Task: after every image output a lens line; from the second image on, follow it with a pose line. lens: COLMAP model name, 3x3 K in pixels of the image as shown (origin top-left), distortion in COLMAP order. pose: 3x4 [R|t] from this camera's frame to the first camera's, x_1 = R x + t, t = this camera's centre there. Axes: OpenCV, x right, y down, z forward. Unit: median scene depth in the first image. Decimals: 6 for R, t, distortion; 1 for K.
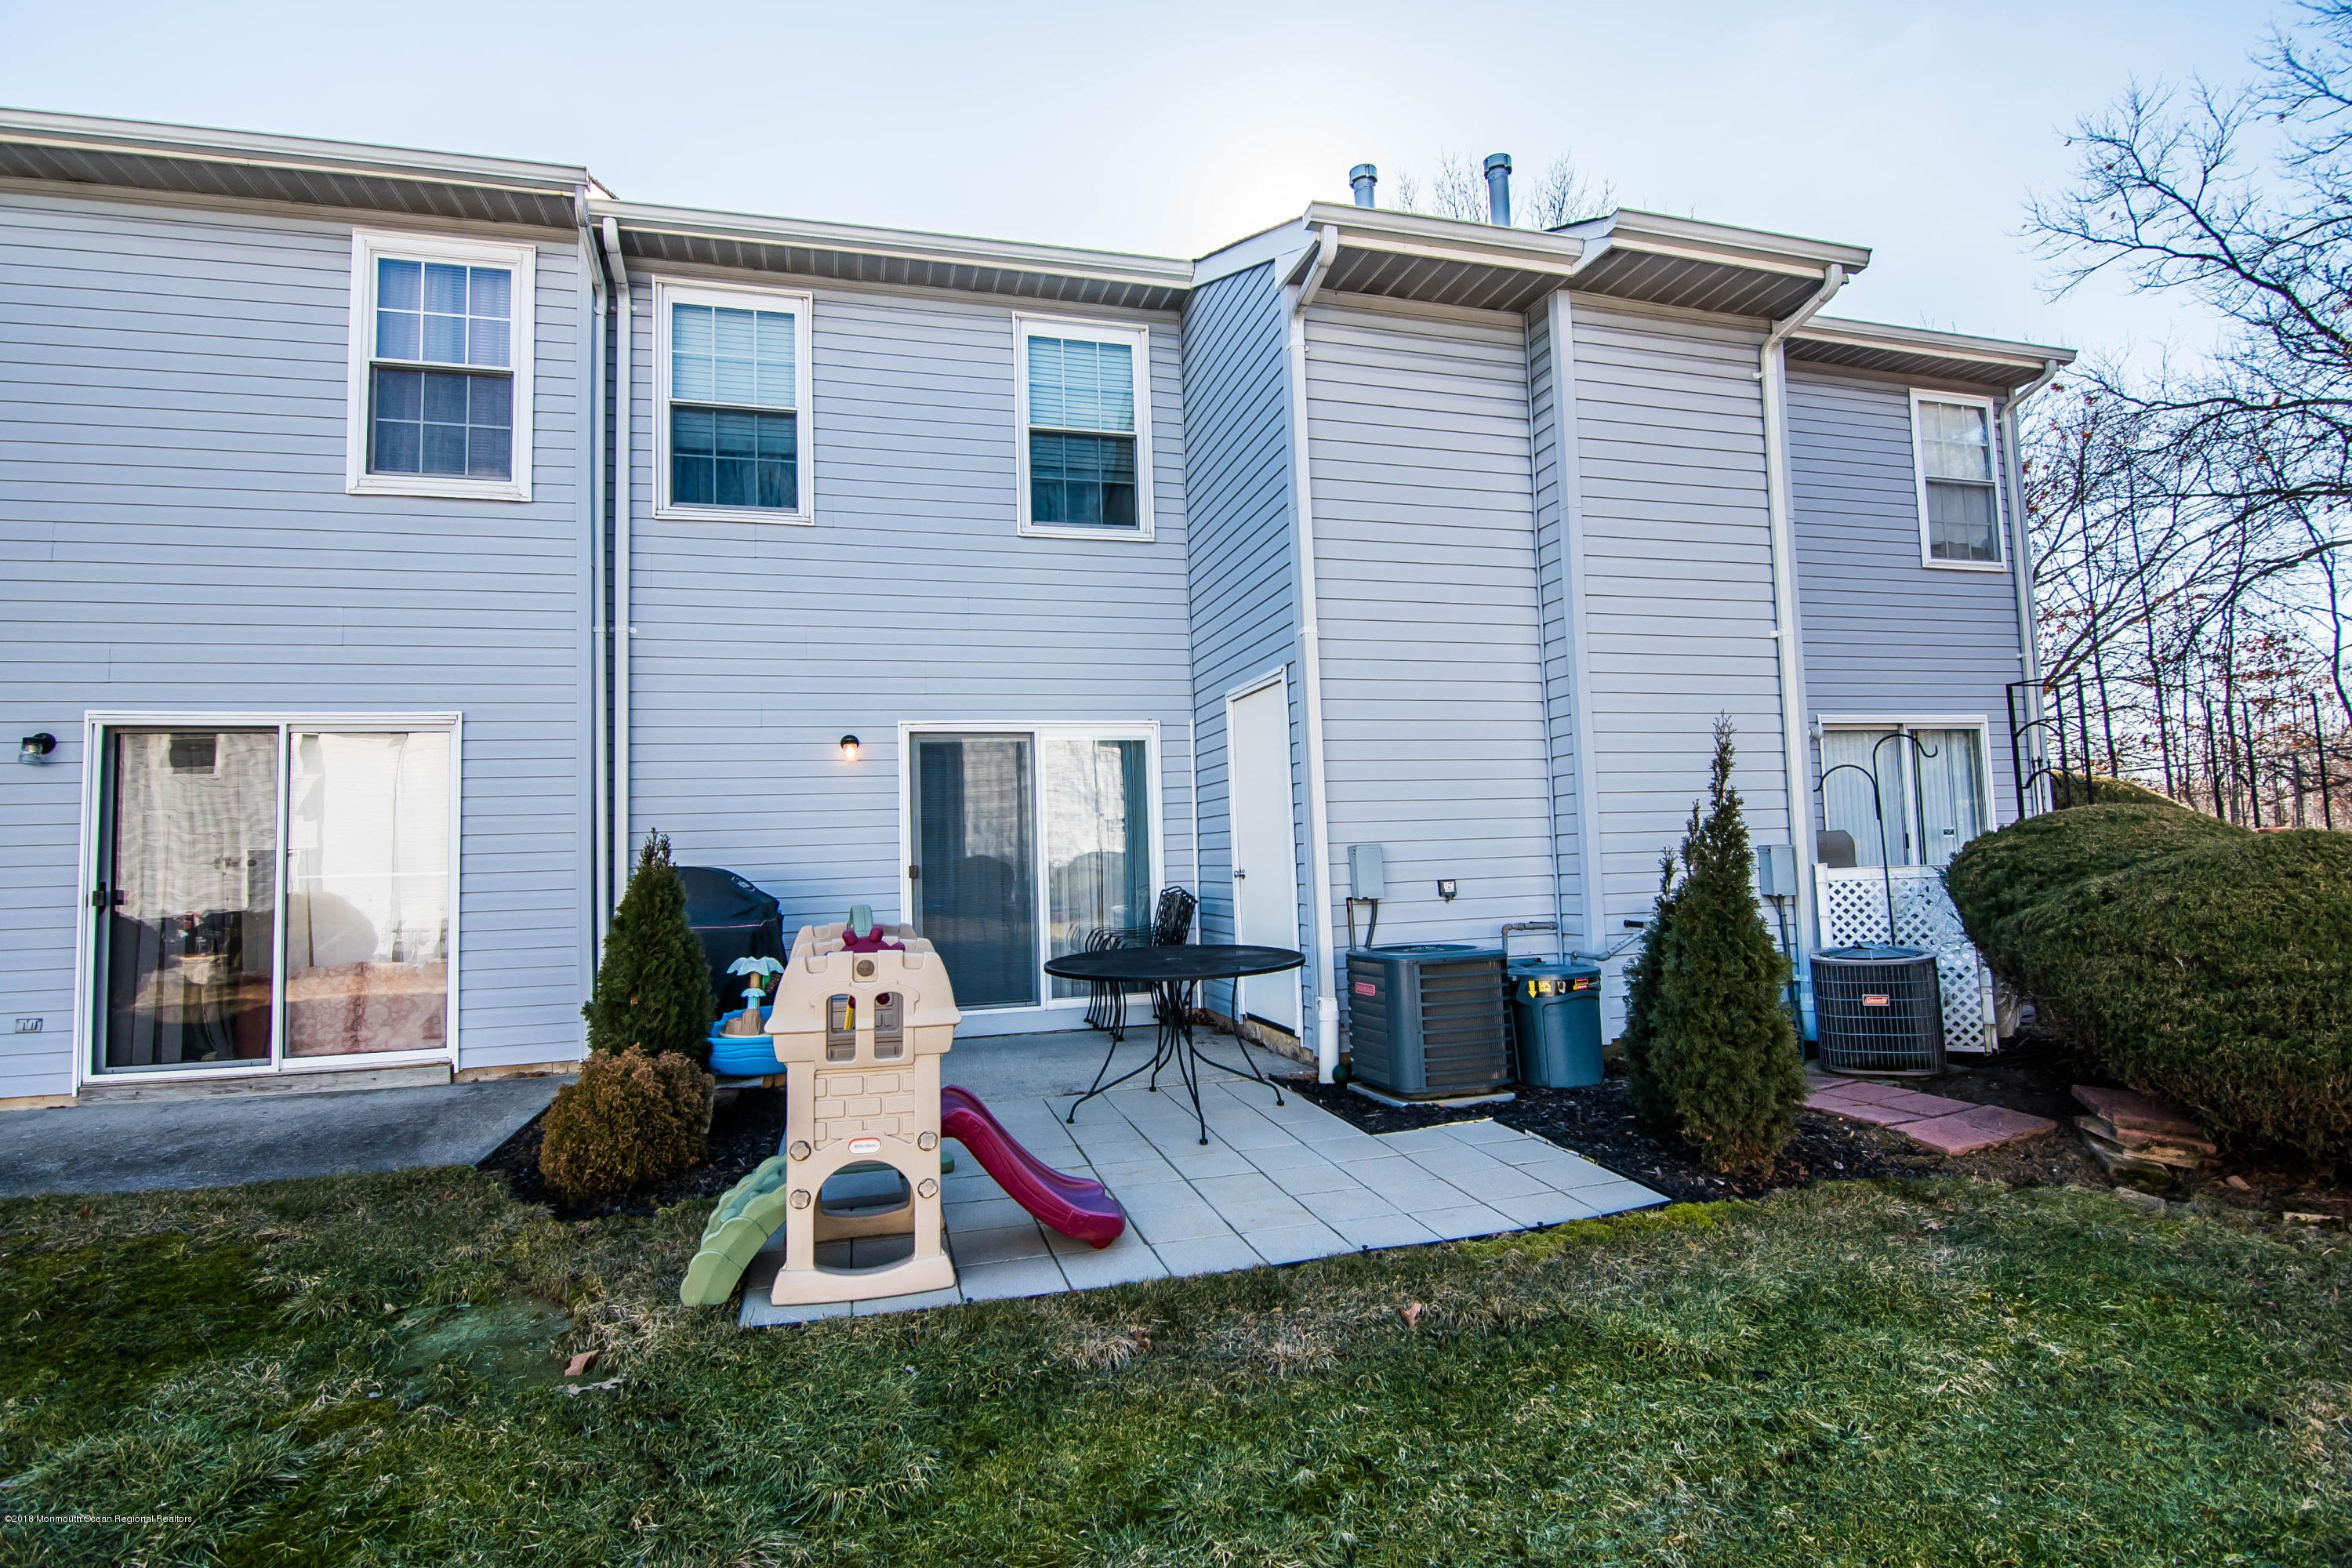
lens RADIAL K [[1123.2, 0, 1167.8], [0, 1123.2, 782.3], [0, 0, 1]] dist [-0.000993, -0.017860]
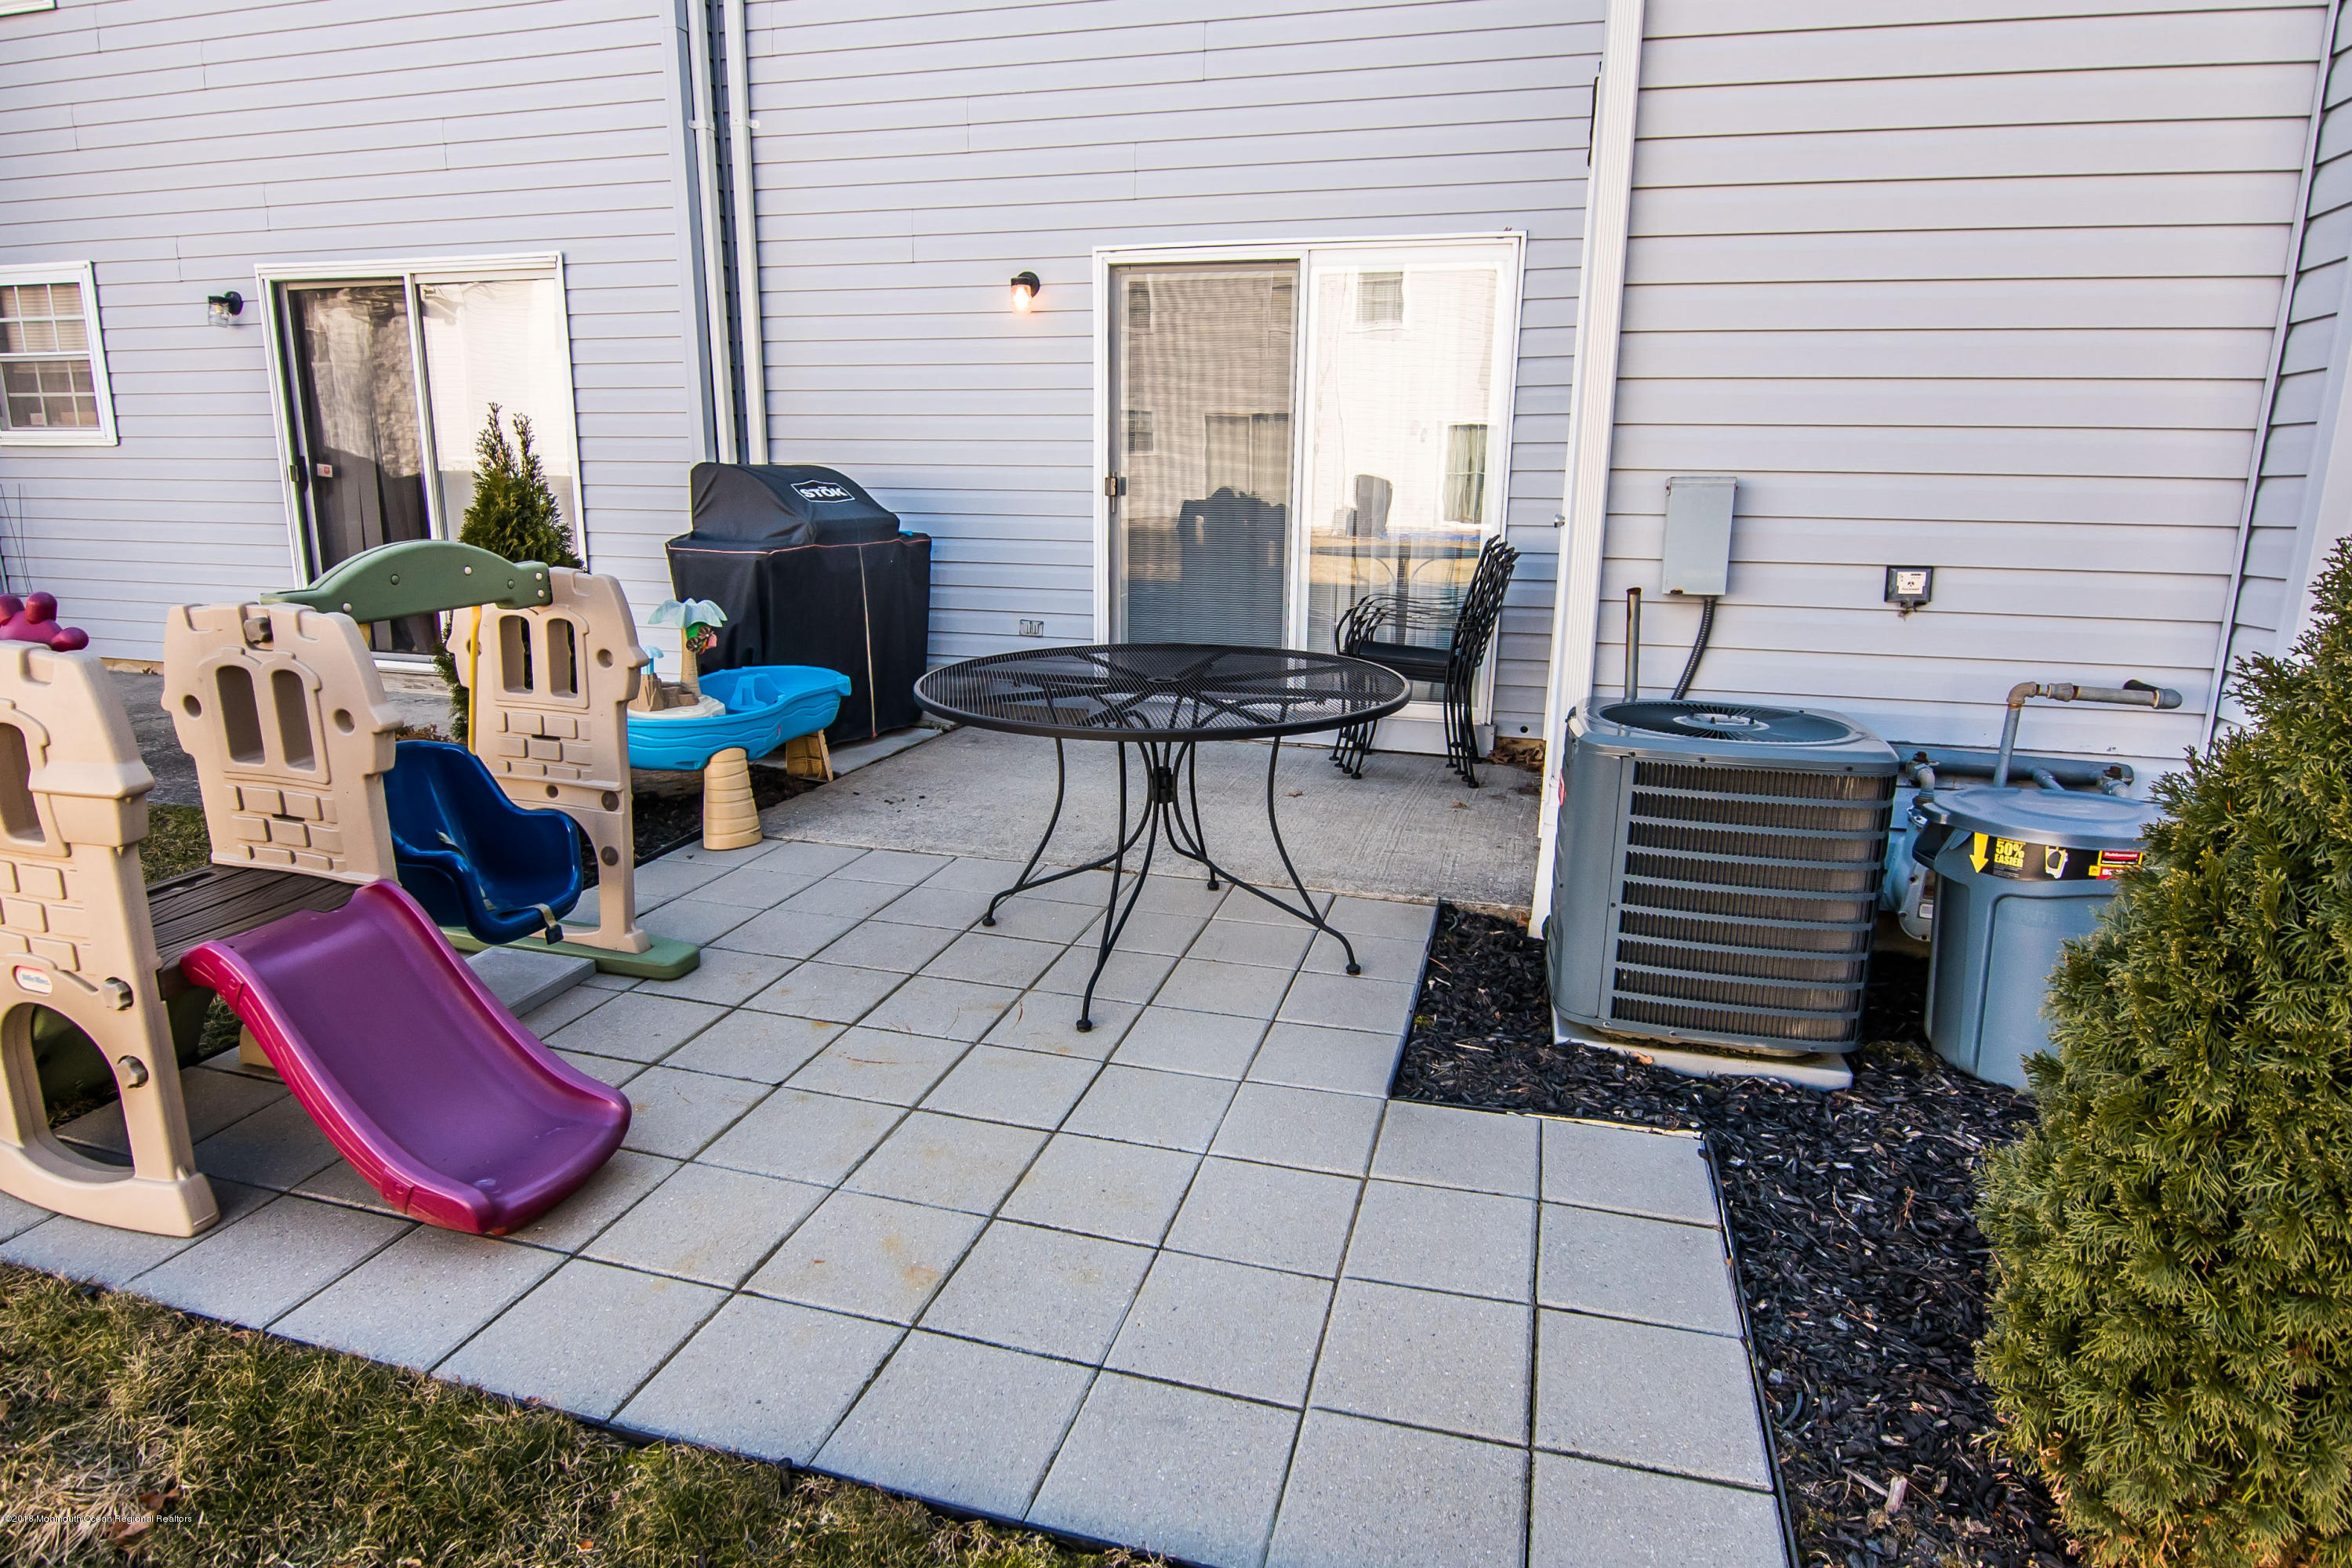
lens RADIAL K [[1300.7, 0, 1176.0], [0, 1300.7, 784.0], [0, 0, 1]] dist [0.000488, -0.014486]
pose [[0.852742, 0.164144, -0.495871, 0.276286], [-0.007057, 0.952874, 0.303285, 0.015478], [0.522285, -0.255124, 0.813714, 0.417557]]
